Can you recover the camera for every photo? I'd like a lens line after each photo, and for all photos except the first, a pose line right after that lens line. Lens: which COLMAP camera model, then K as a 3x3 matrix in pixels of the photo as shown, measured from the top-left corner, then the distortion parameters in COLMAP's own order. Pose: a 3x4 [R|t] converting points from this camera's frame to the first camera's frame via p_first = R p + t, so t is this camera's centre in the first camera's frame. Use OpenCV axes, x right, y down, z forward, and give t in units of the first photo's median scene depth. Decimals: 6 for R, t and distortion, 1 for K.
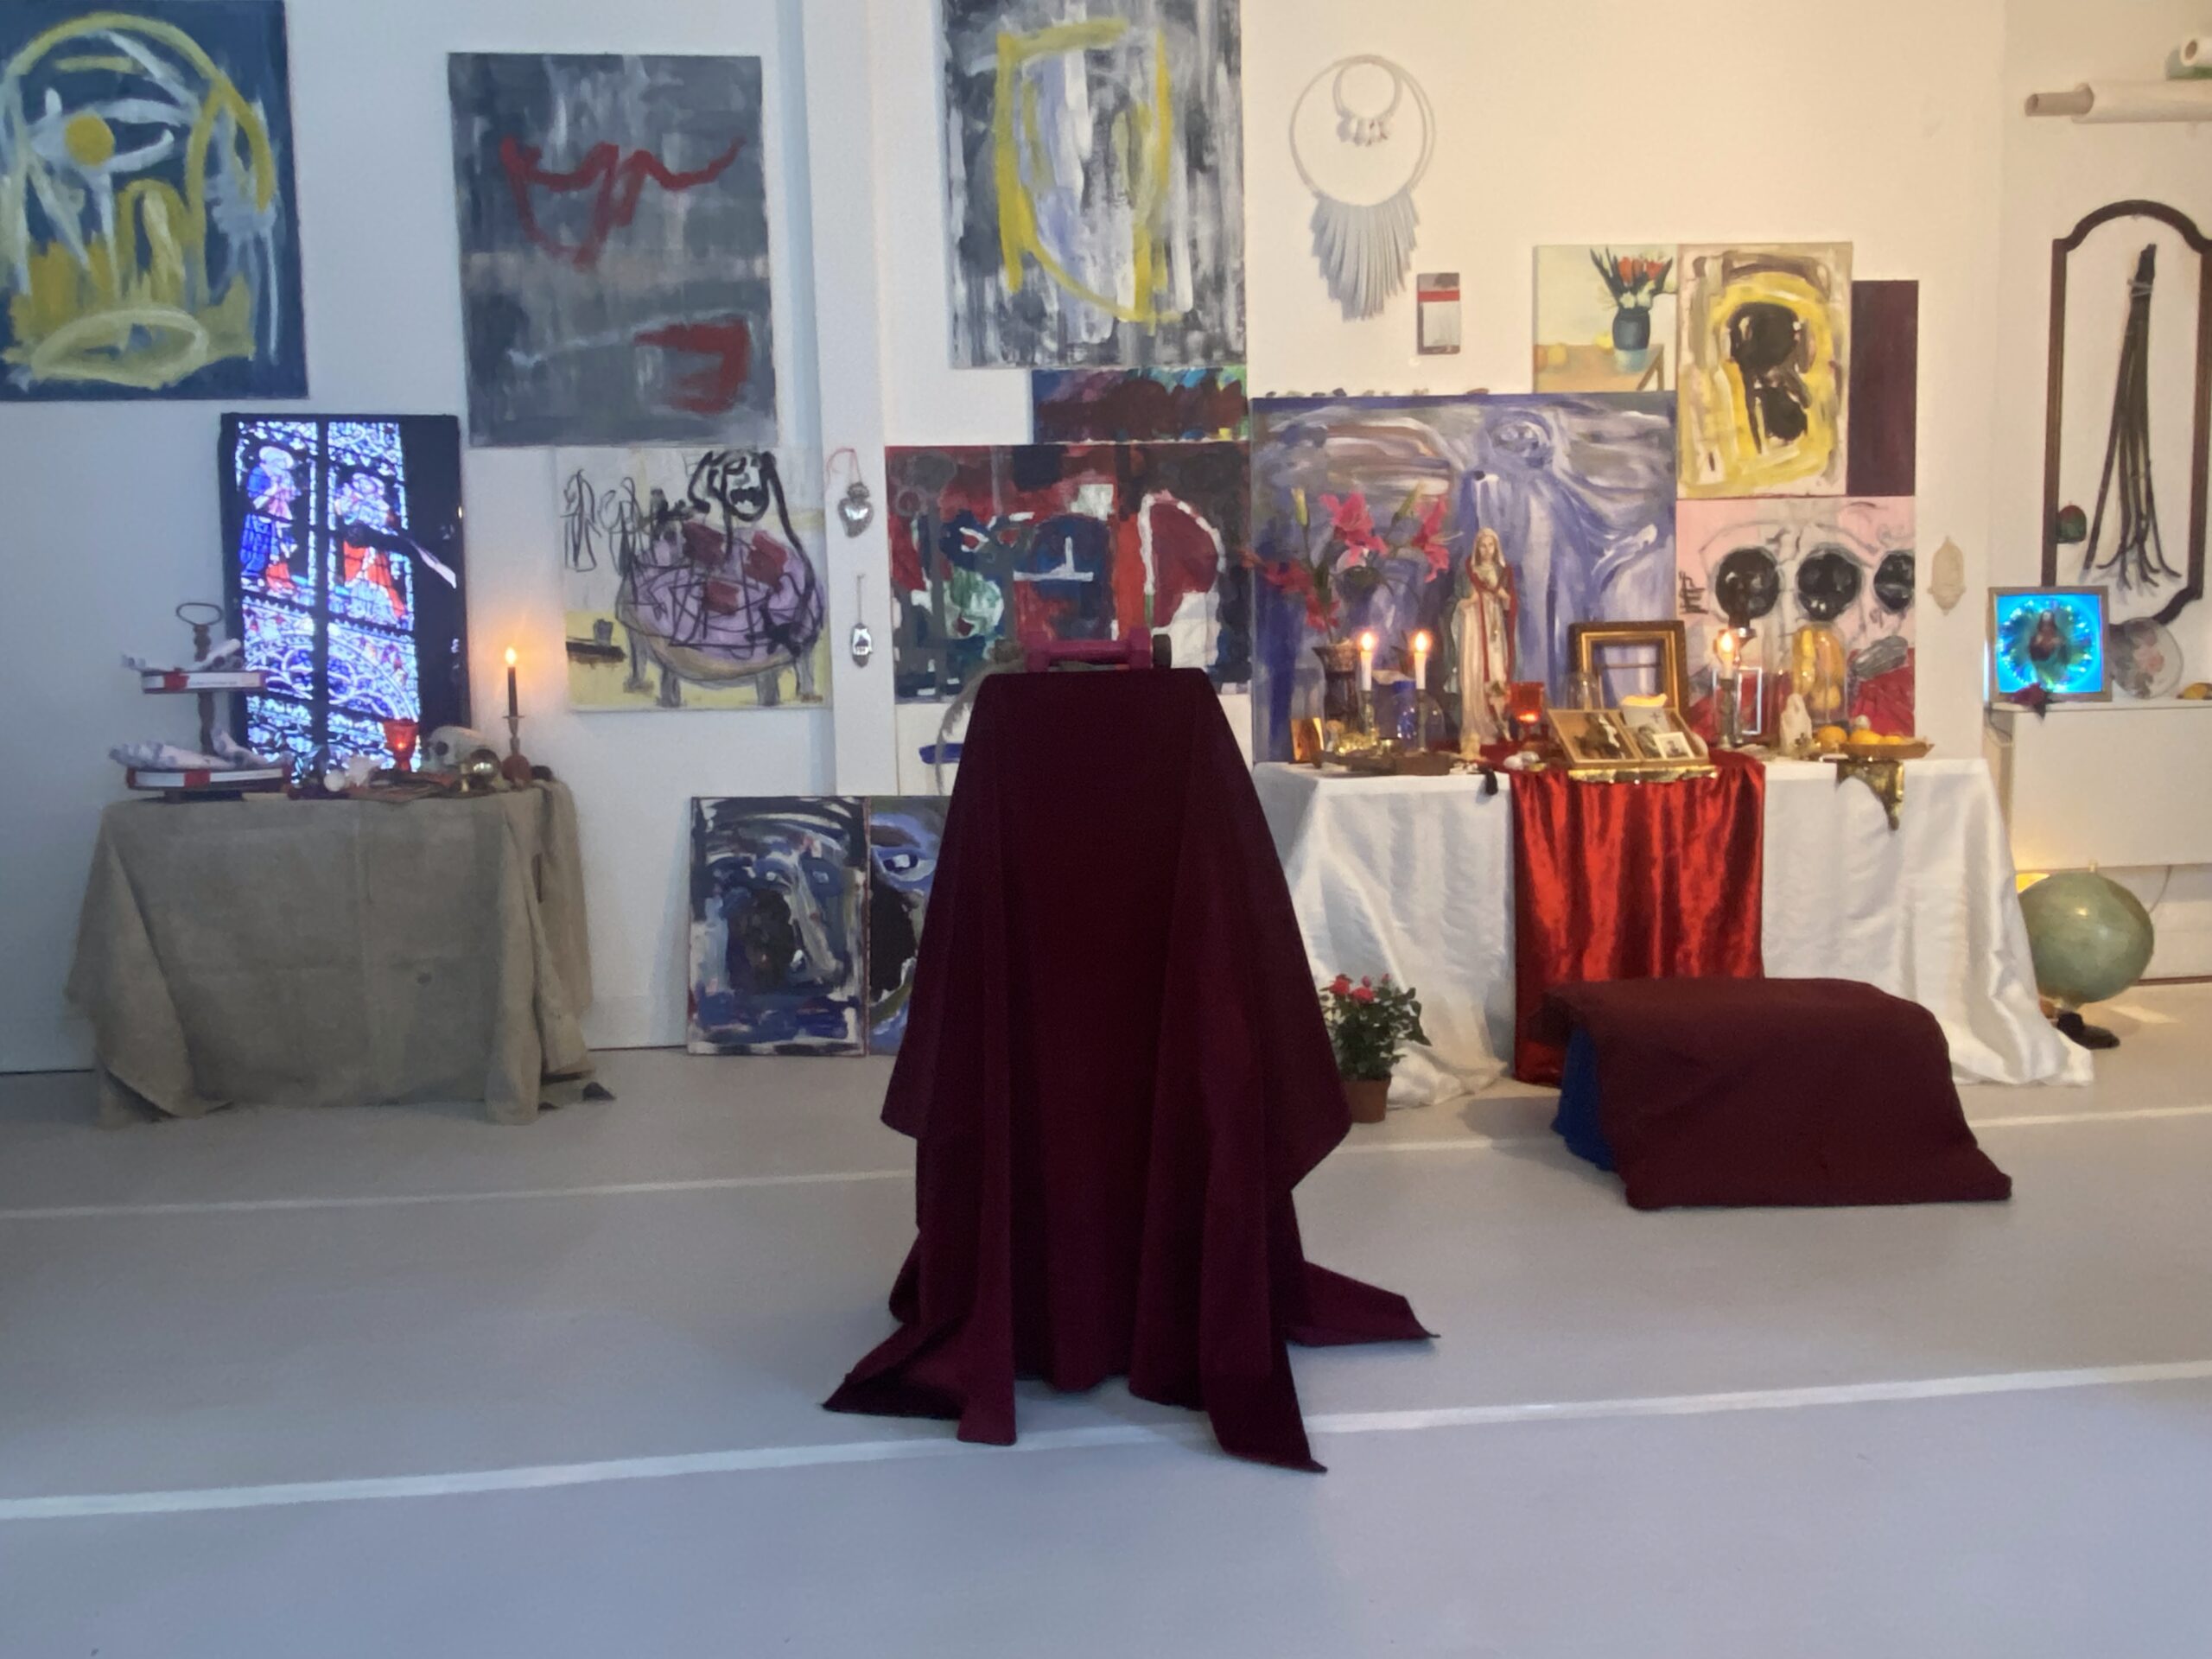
lens RADIAL K [[1500.4, 0, 1106.0], [0, 1500.4, 829.5], [0, 0, 1]] dist [0.128679, -0.193598]
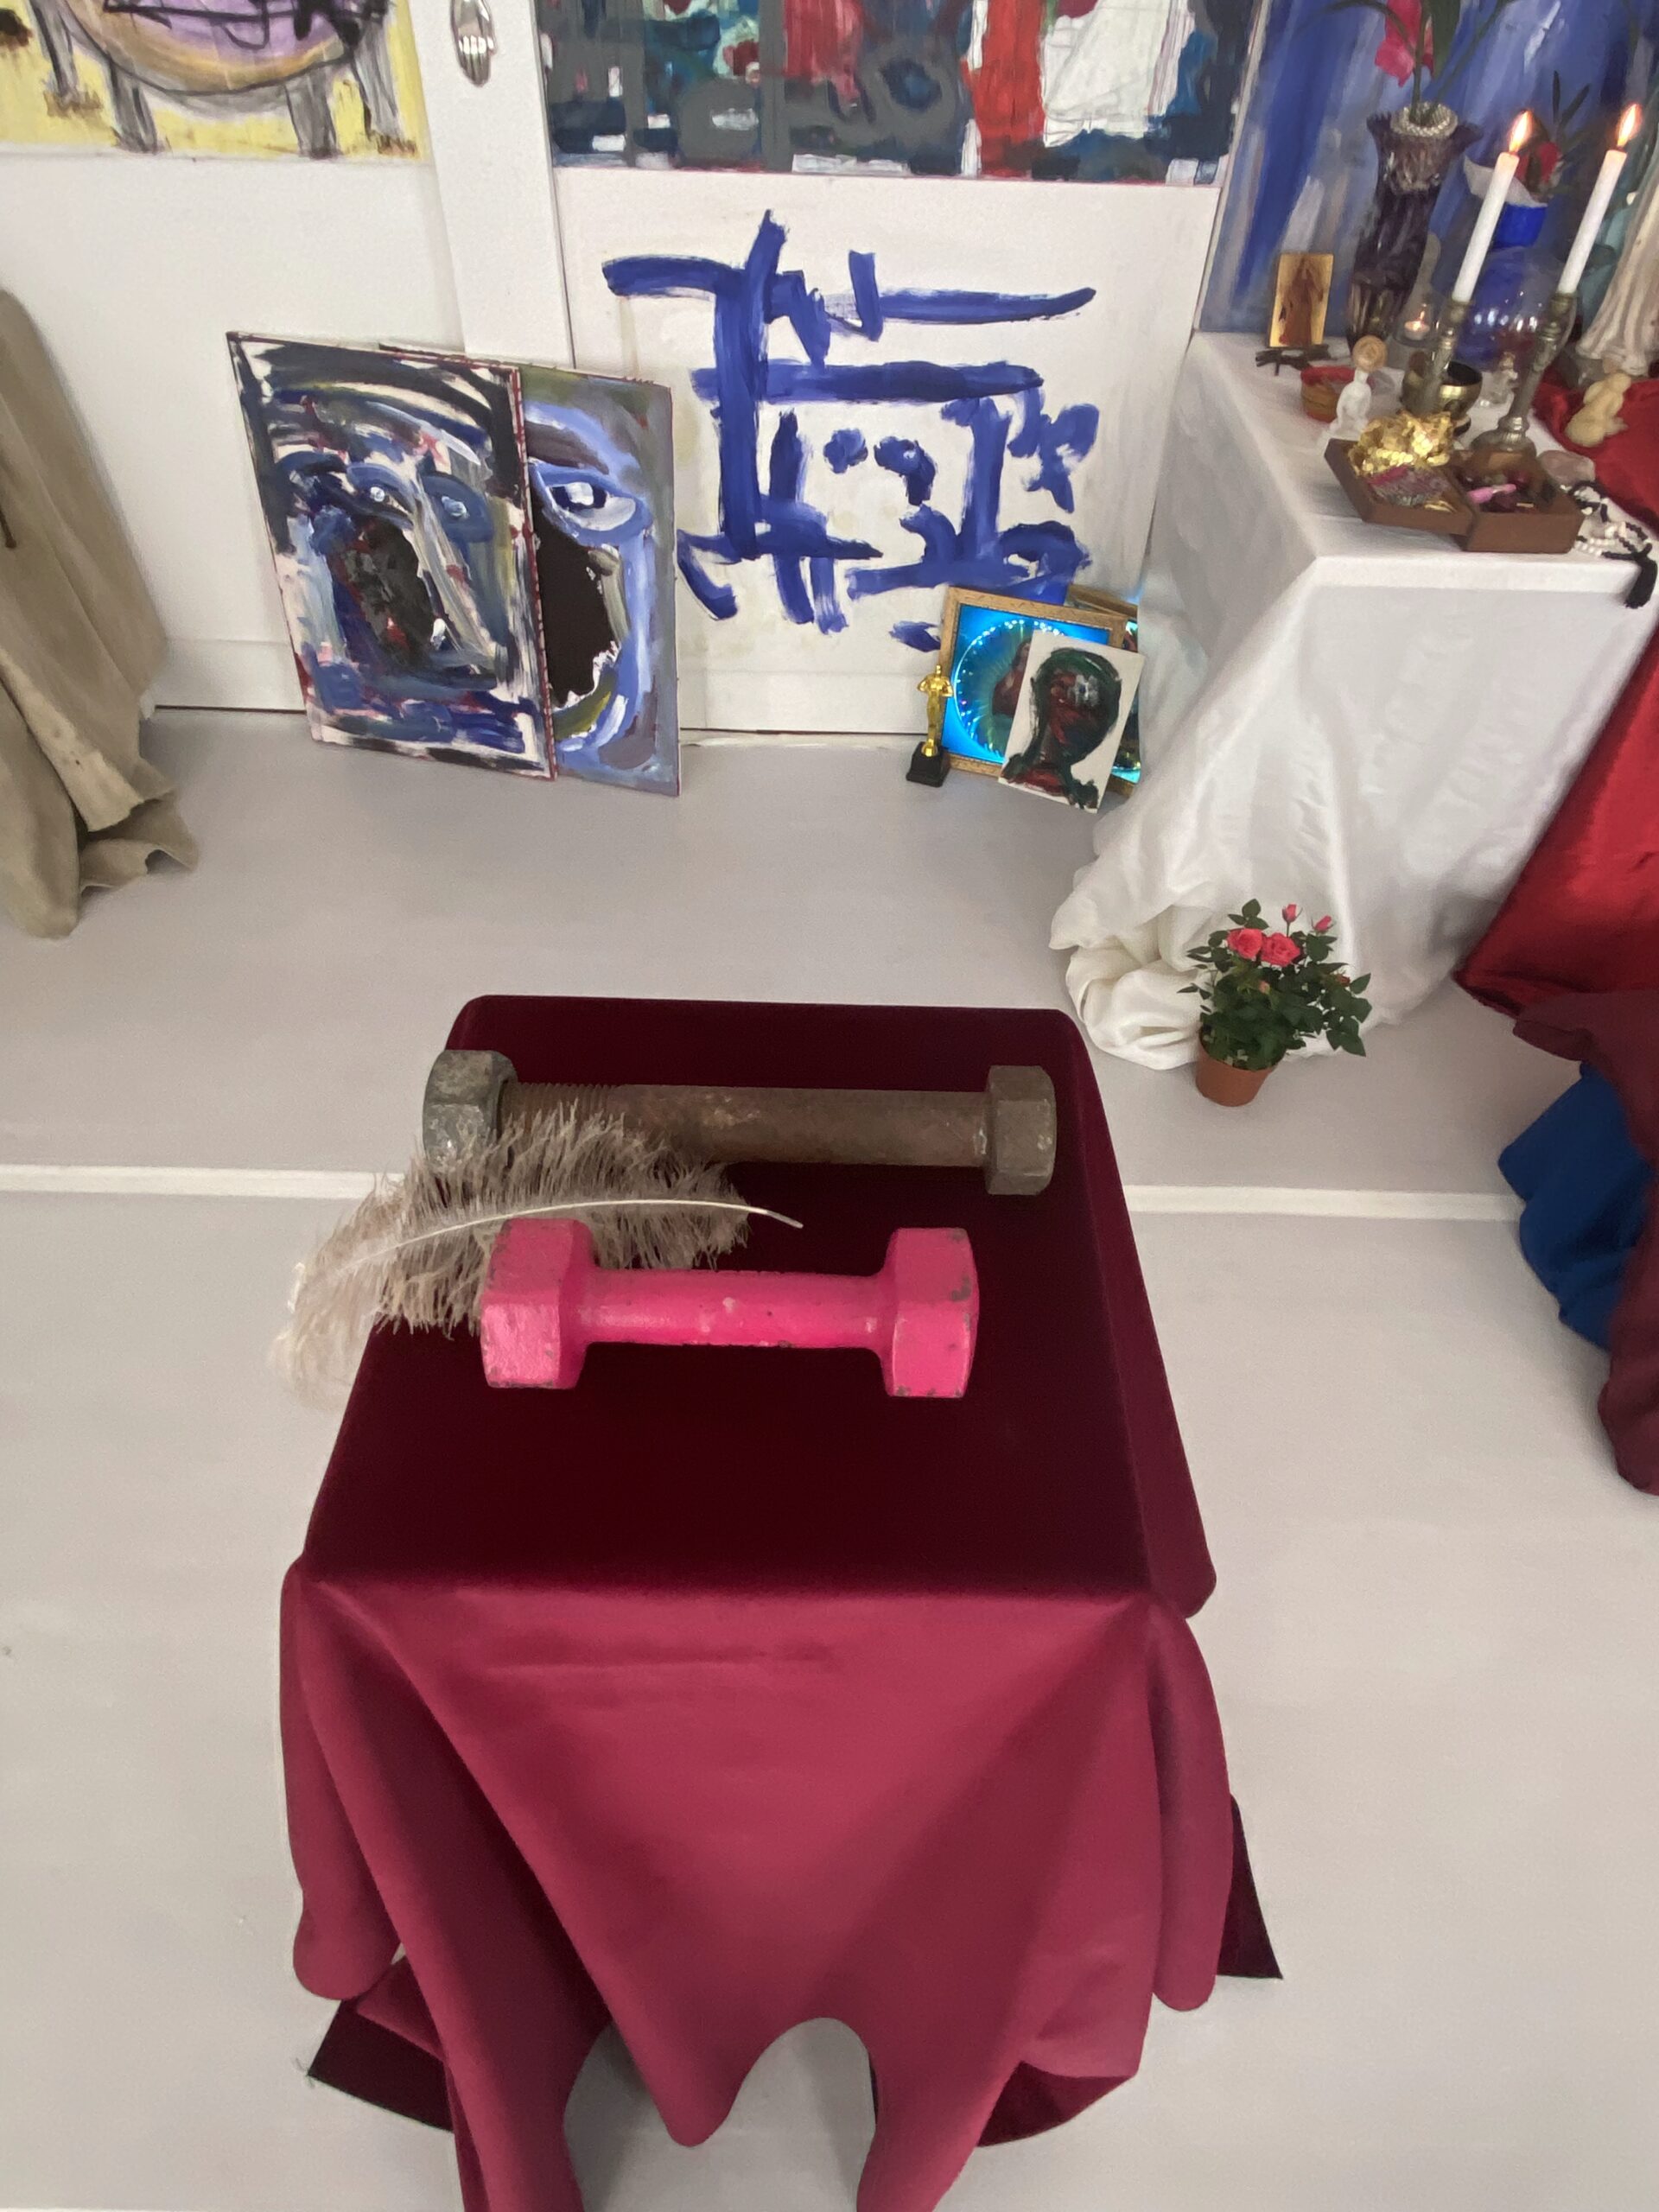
lens RADIAL K [[1279.9, 0, 838.2], [0, 1279.9, 1114.1], [0, 0, 1]] dist [0.036036, -0.032849]
pose [[0.994770, 0.100875, -0.016025, 0.002741], [-0.063694, 0.735300, 0.674742, -0.150514], [0.079848, -0.670192, 0.737880, 0.436387]]
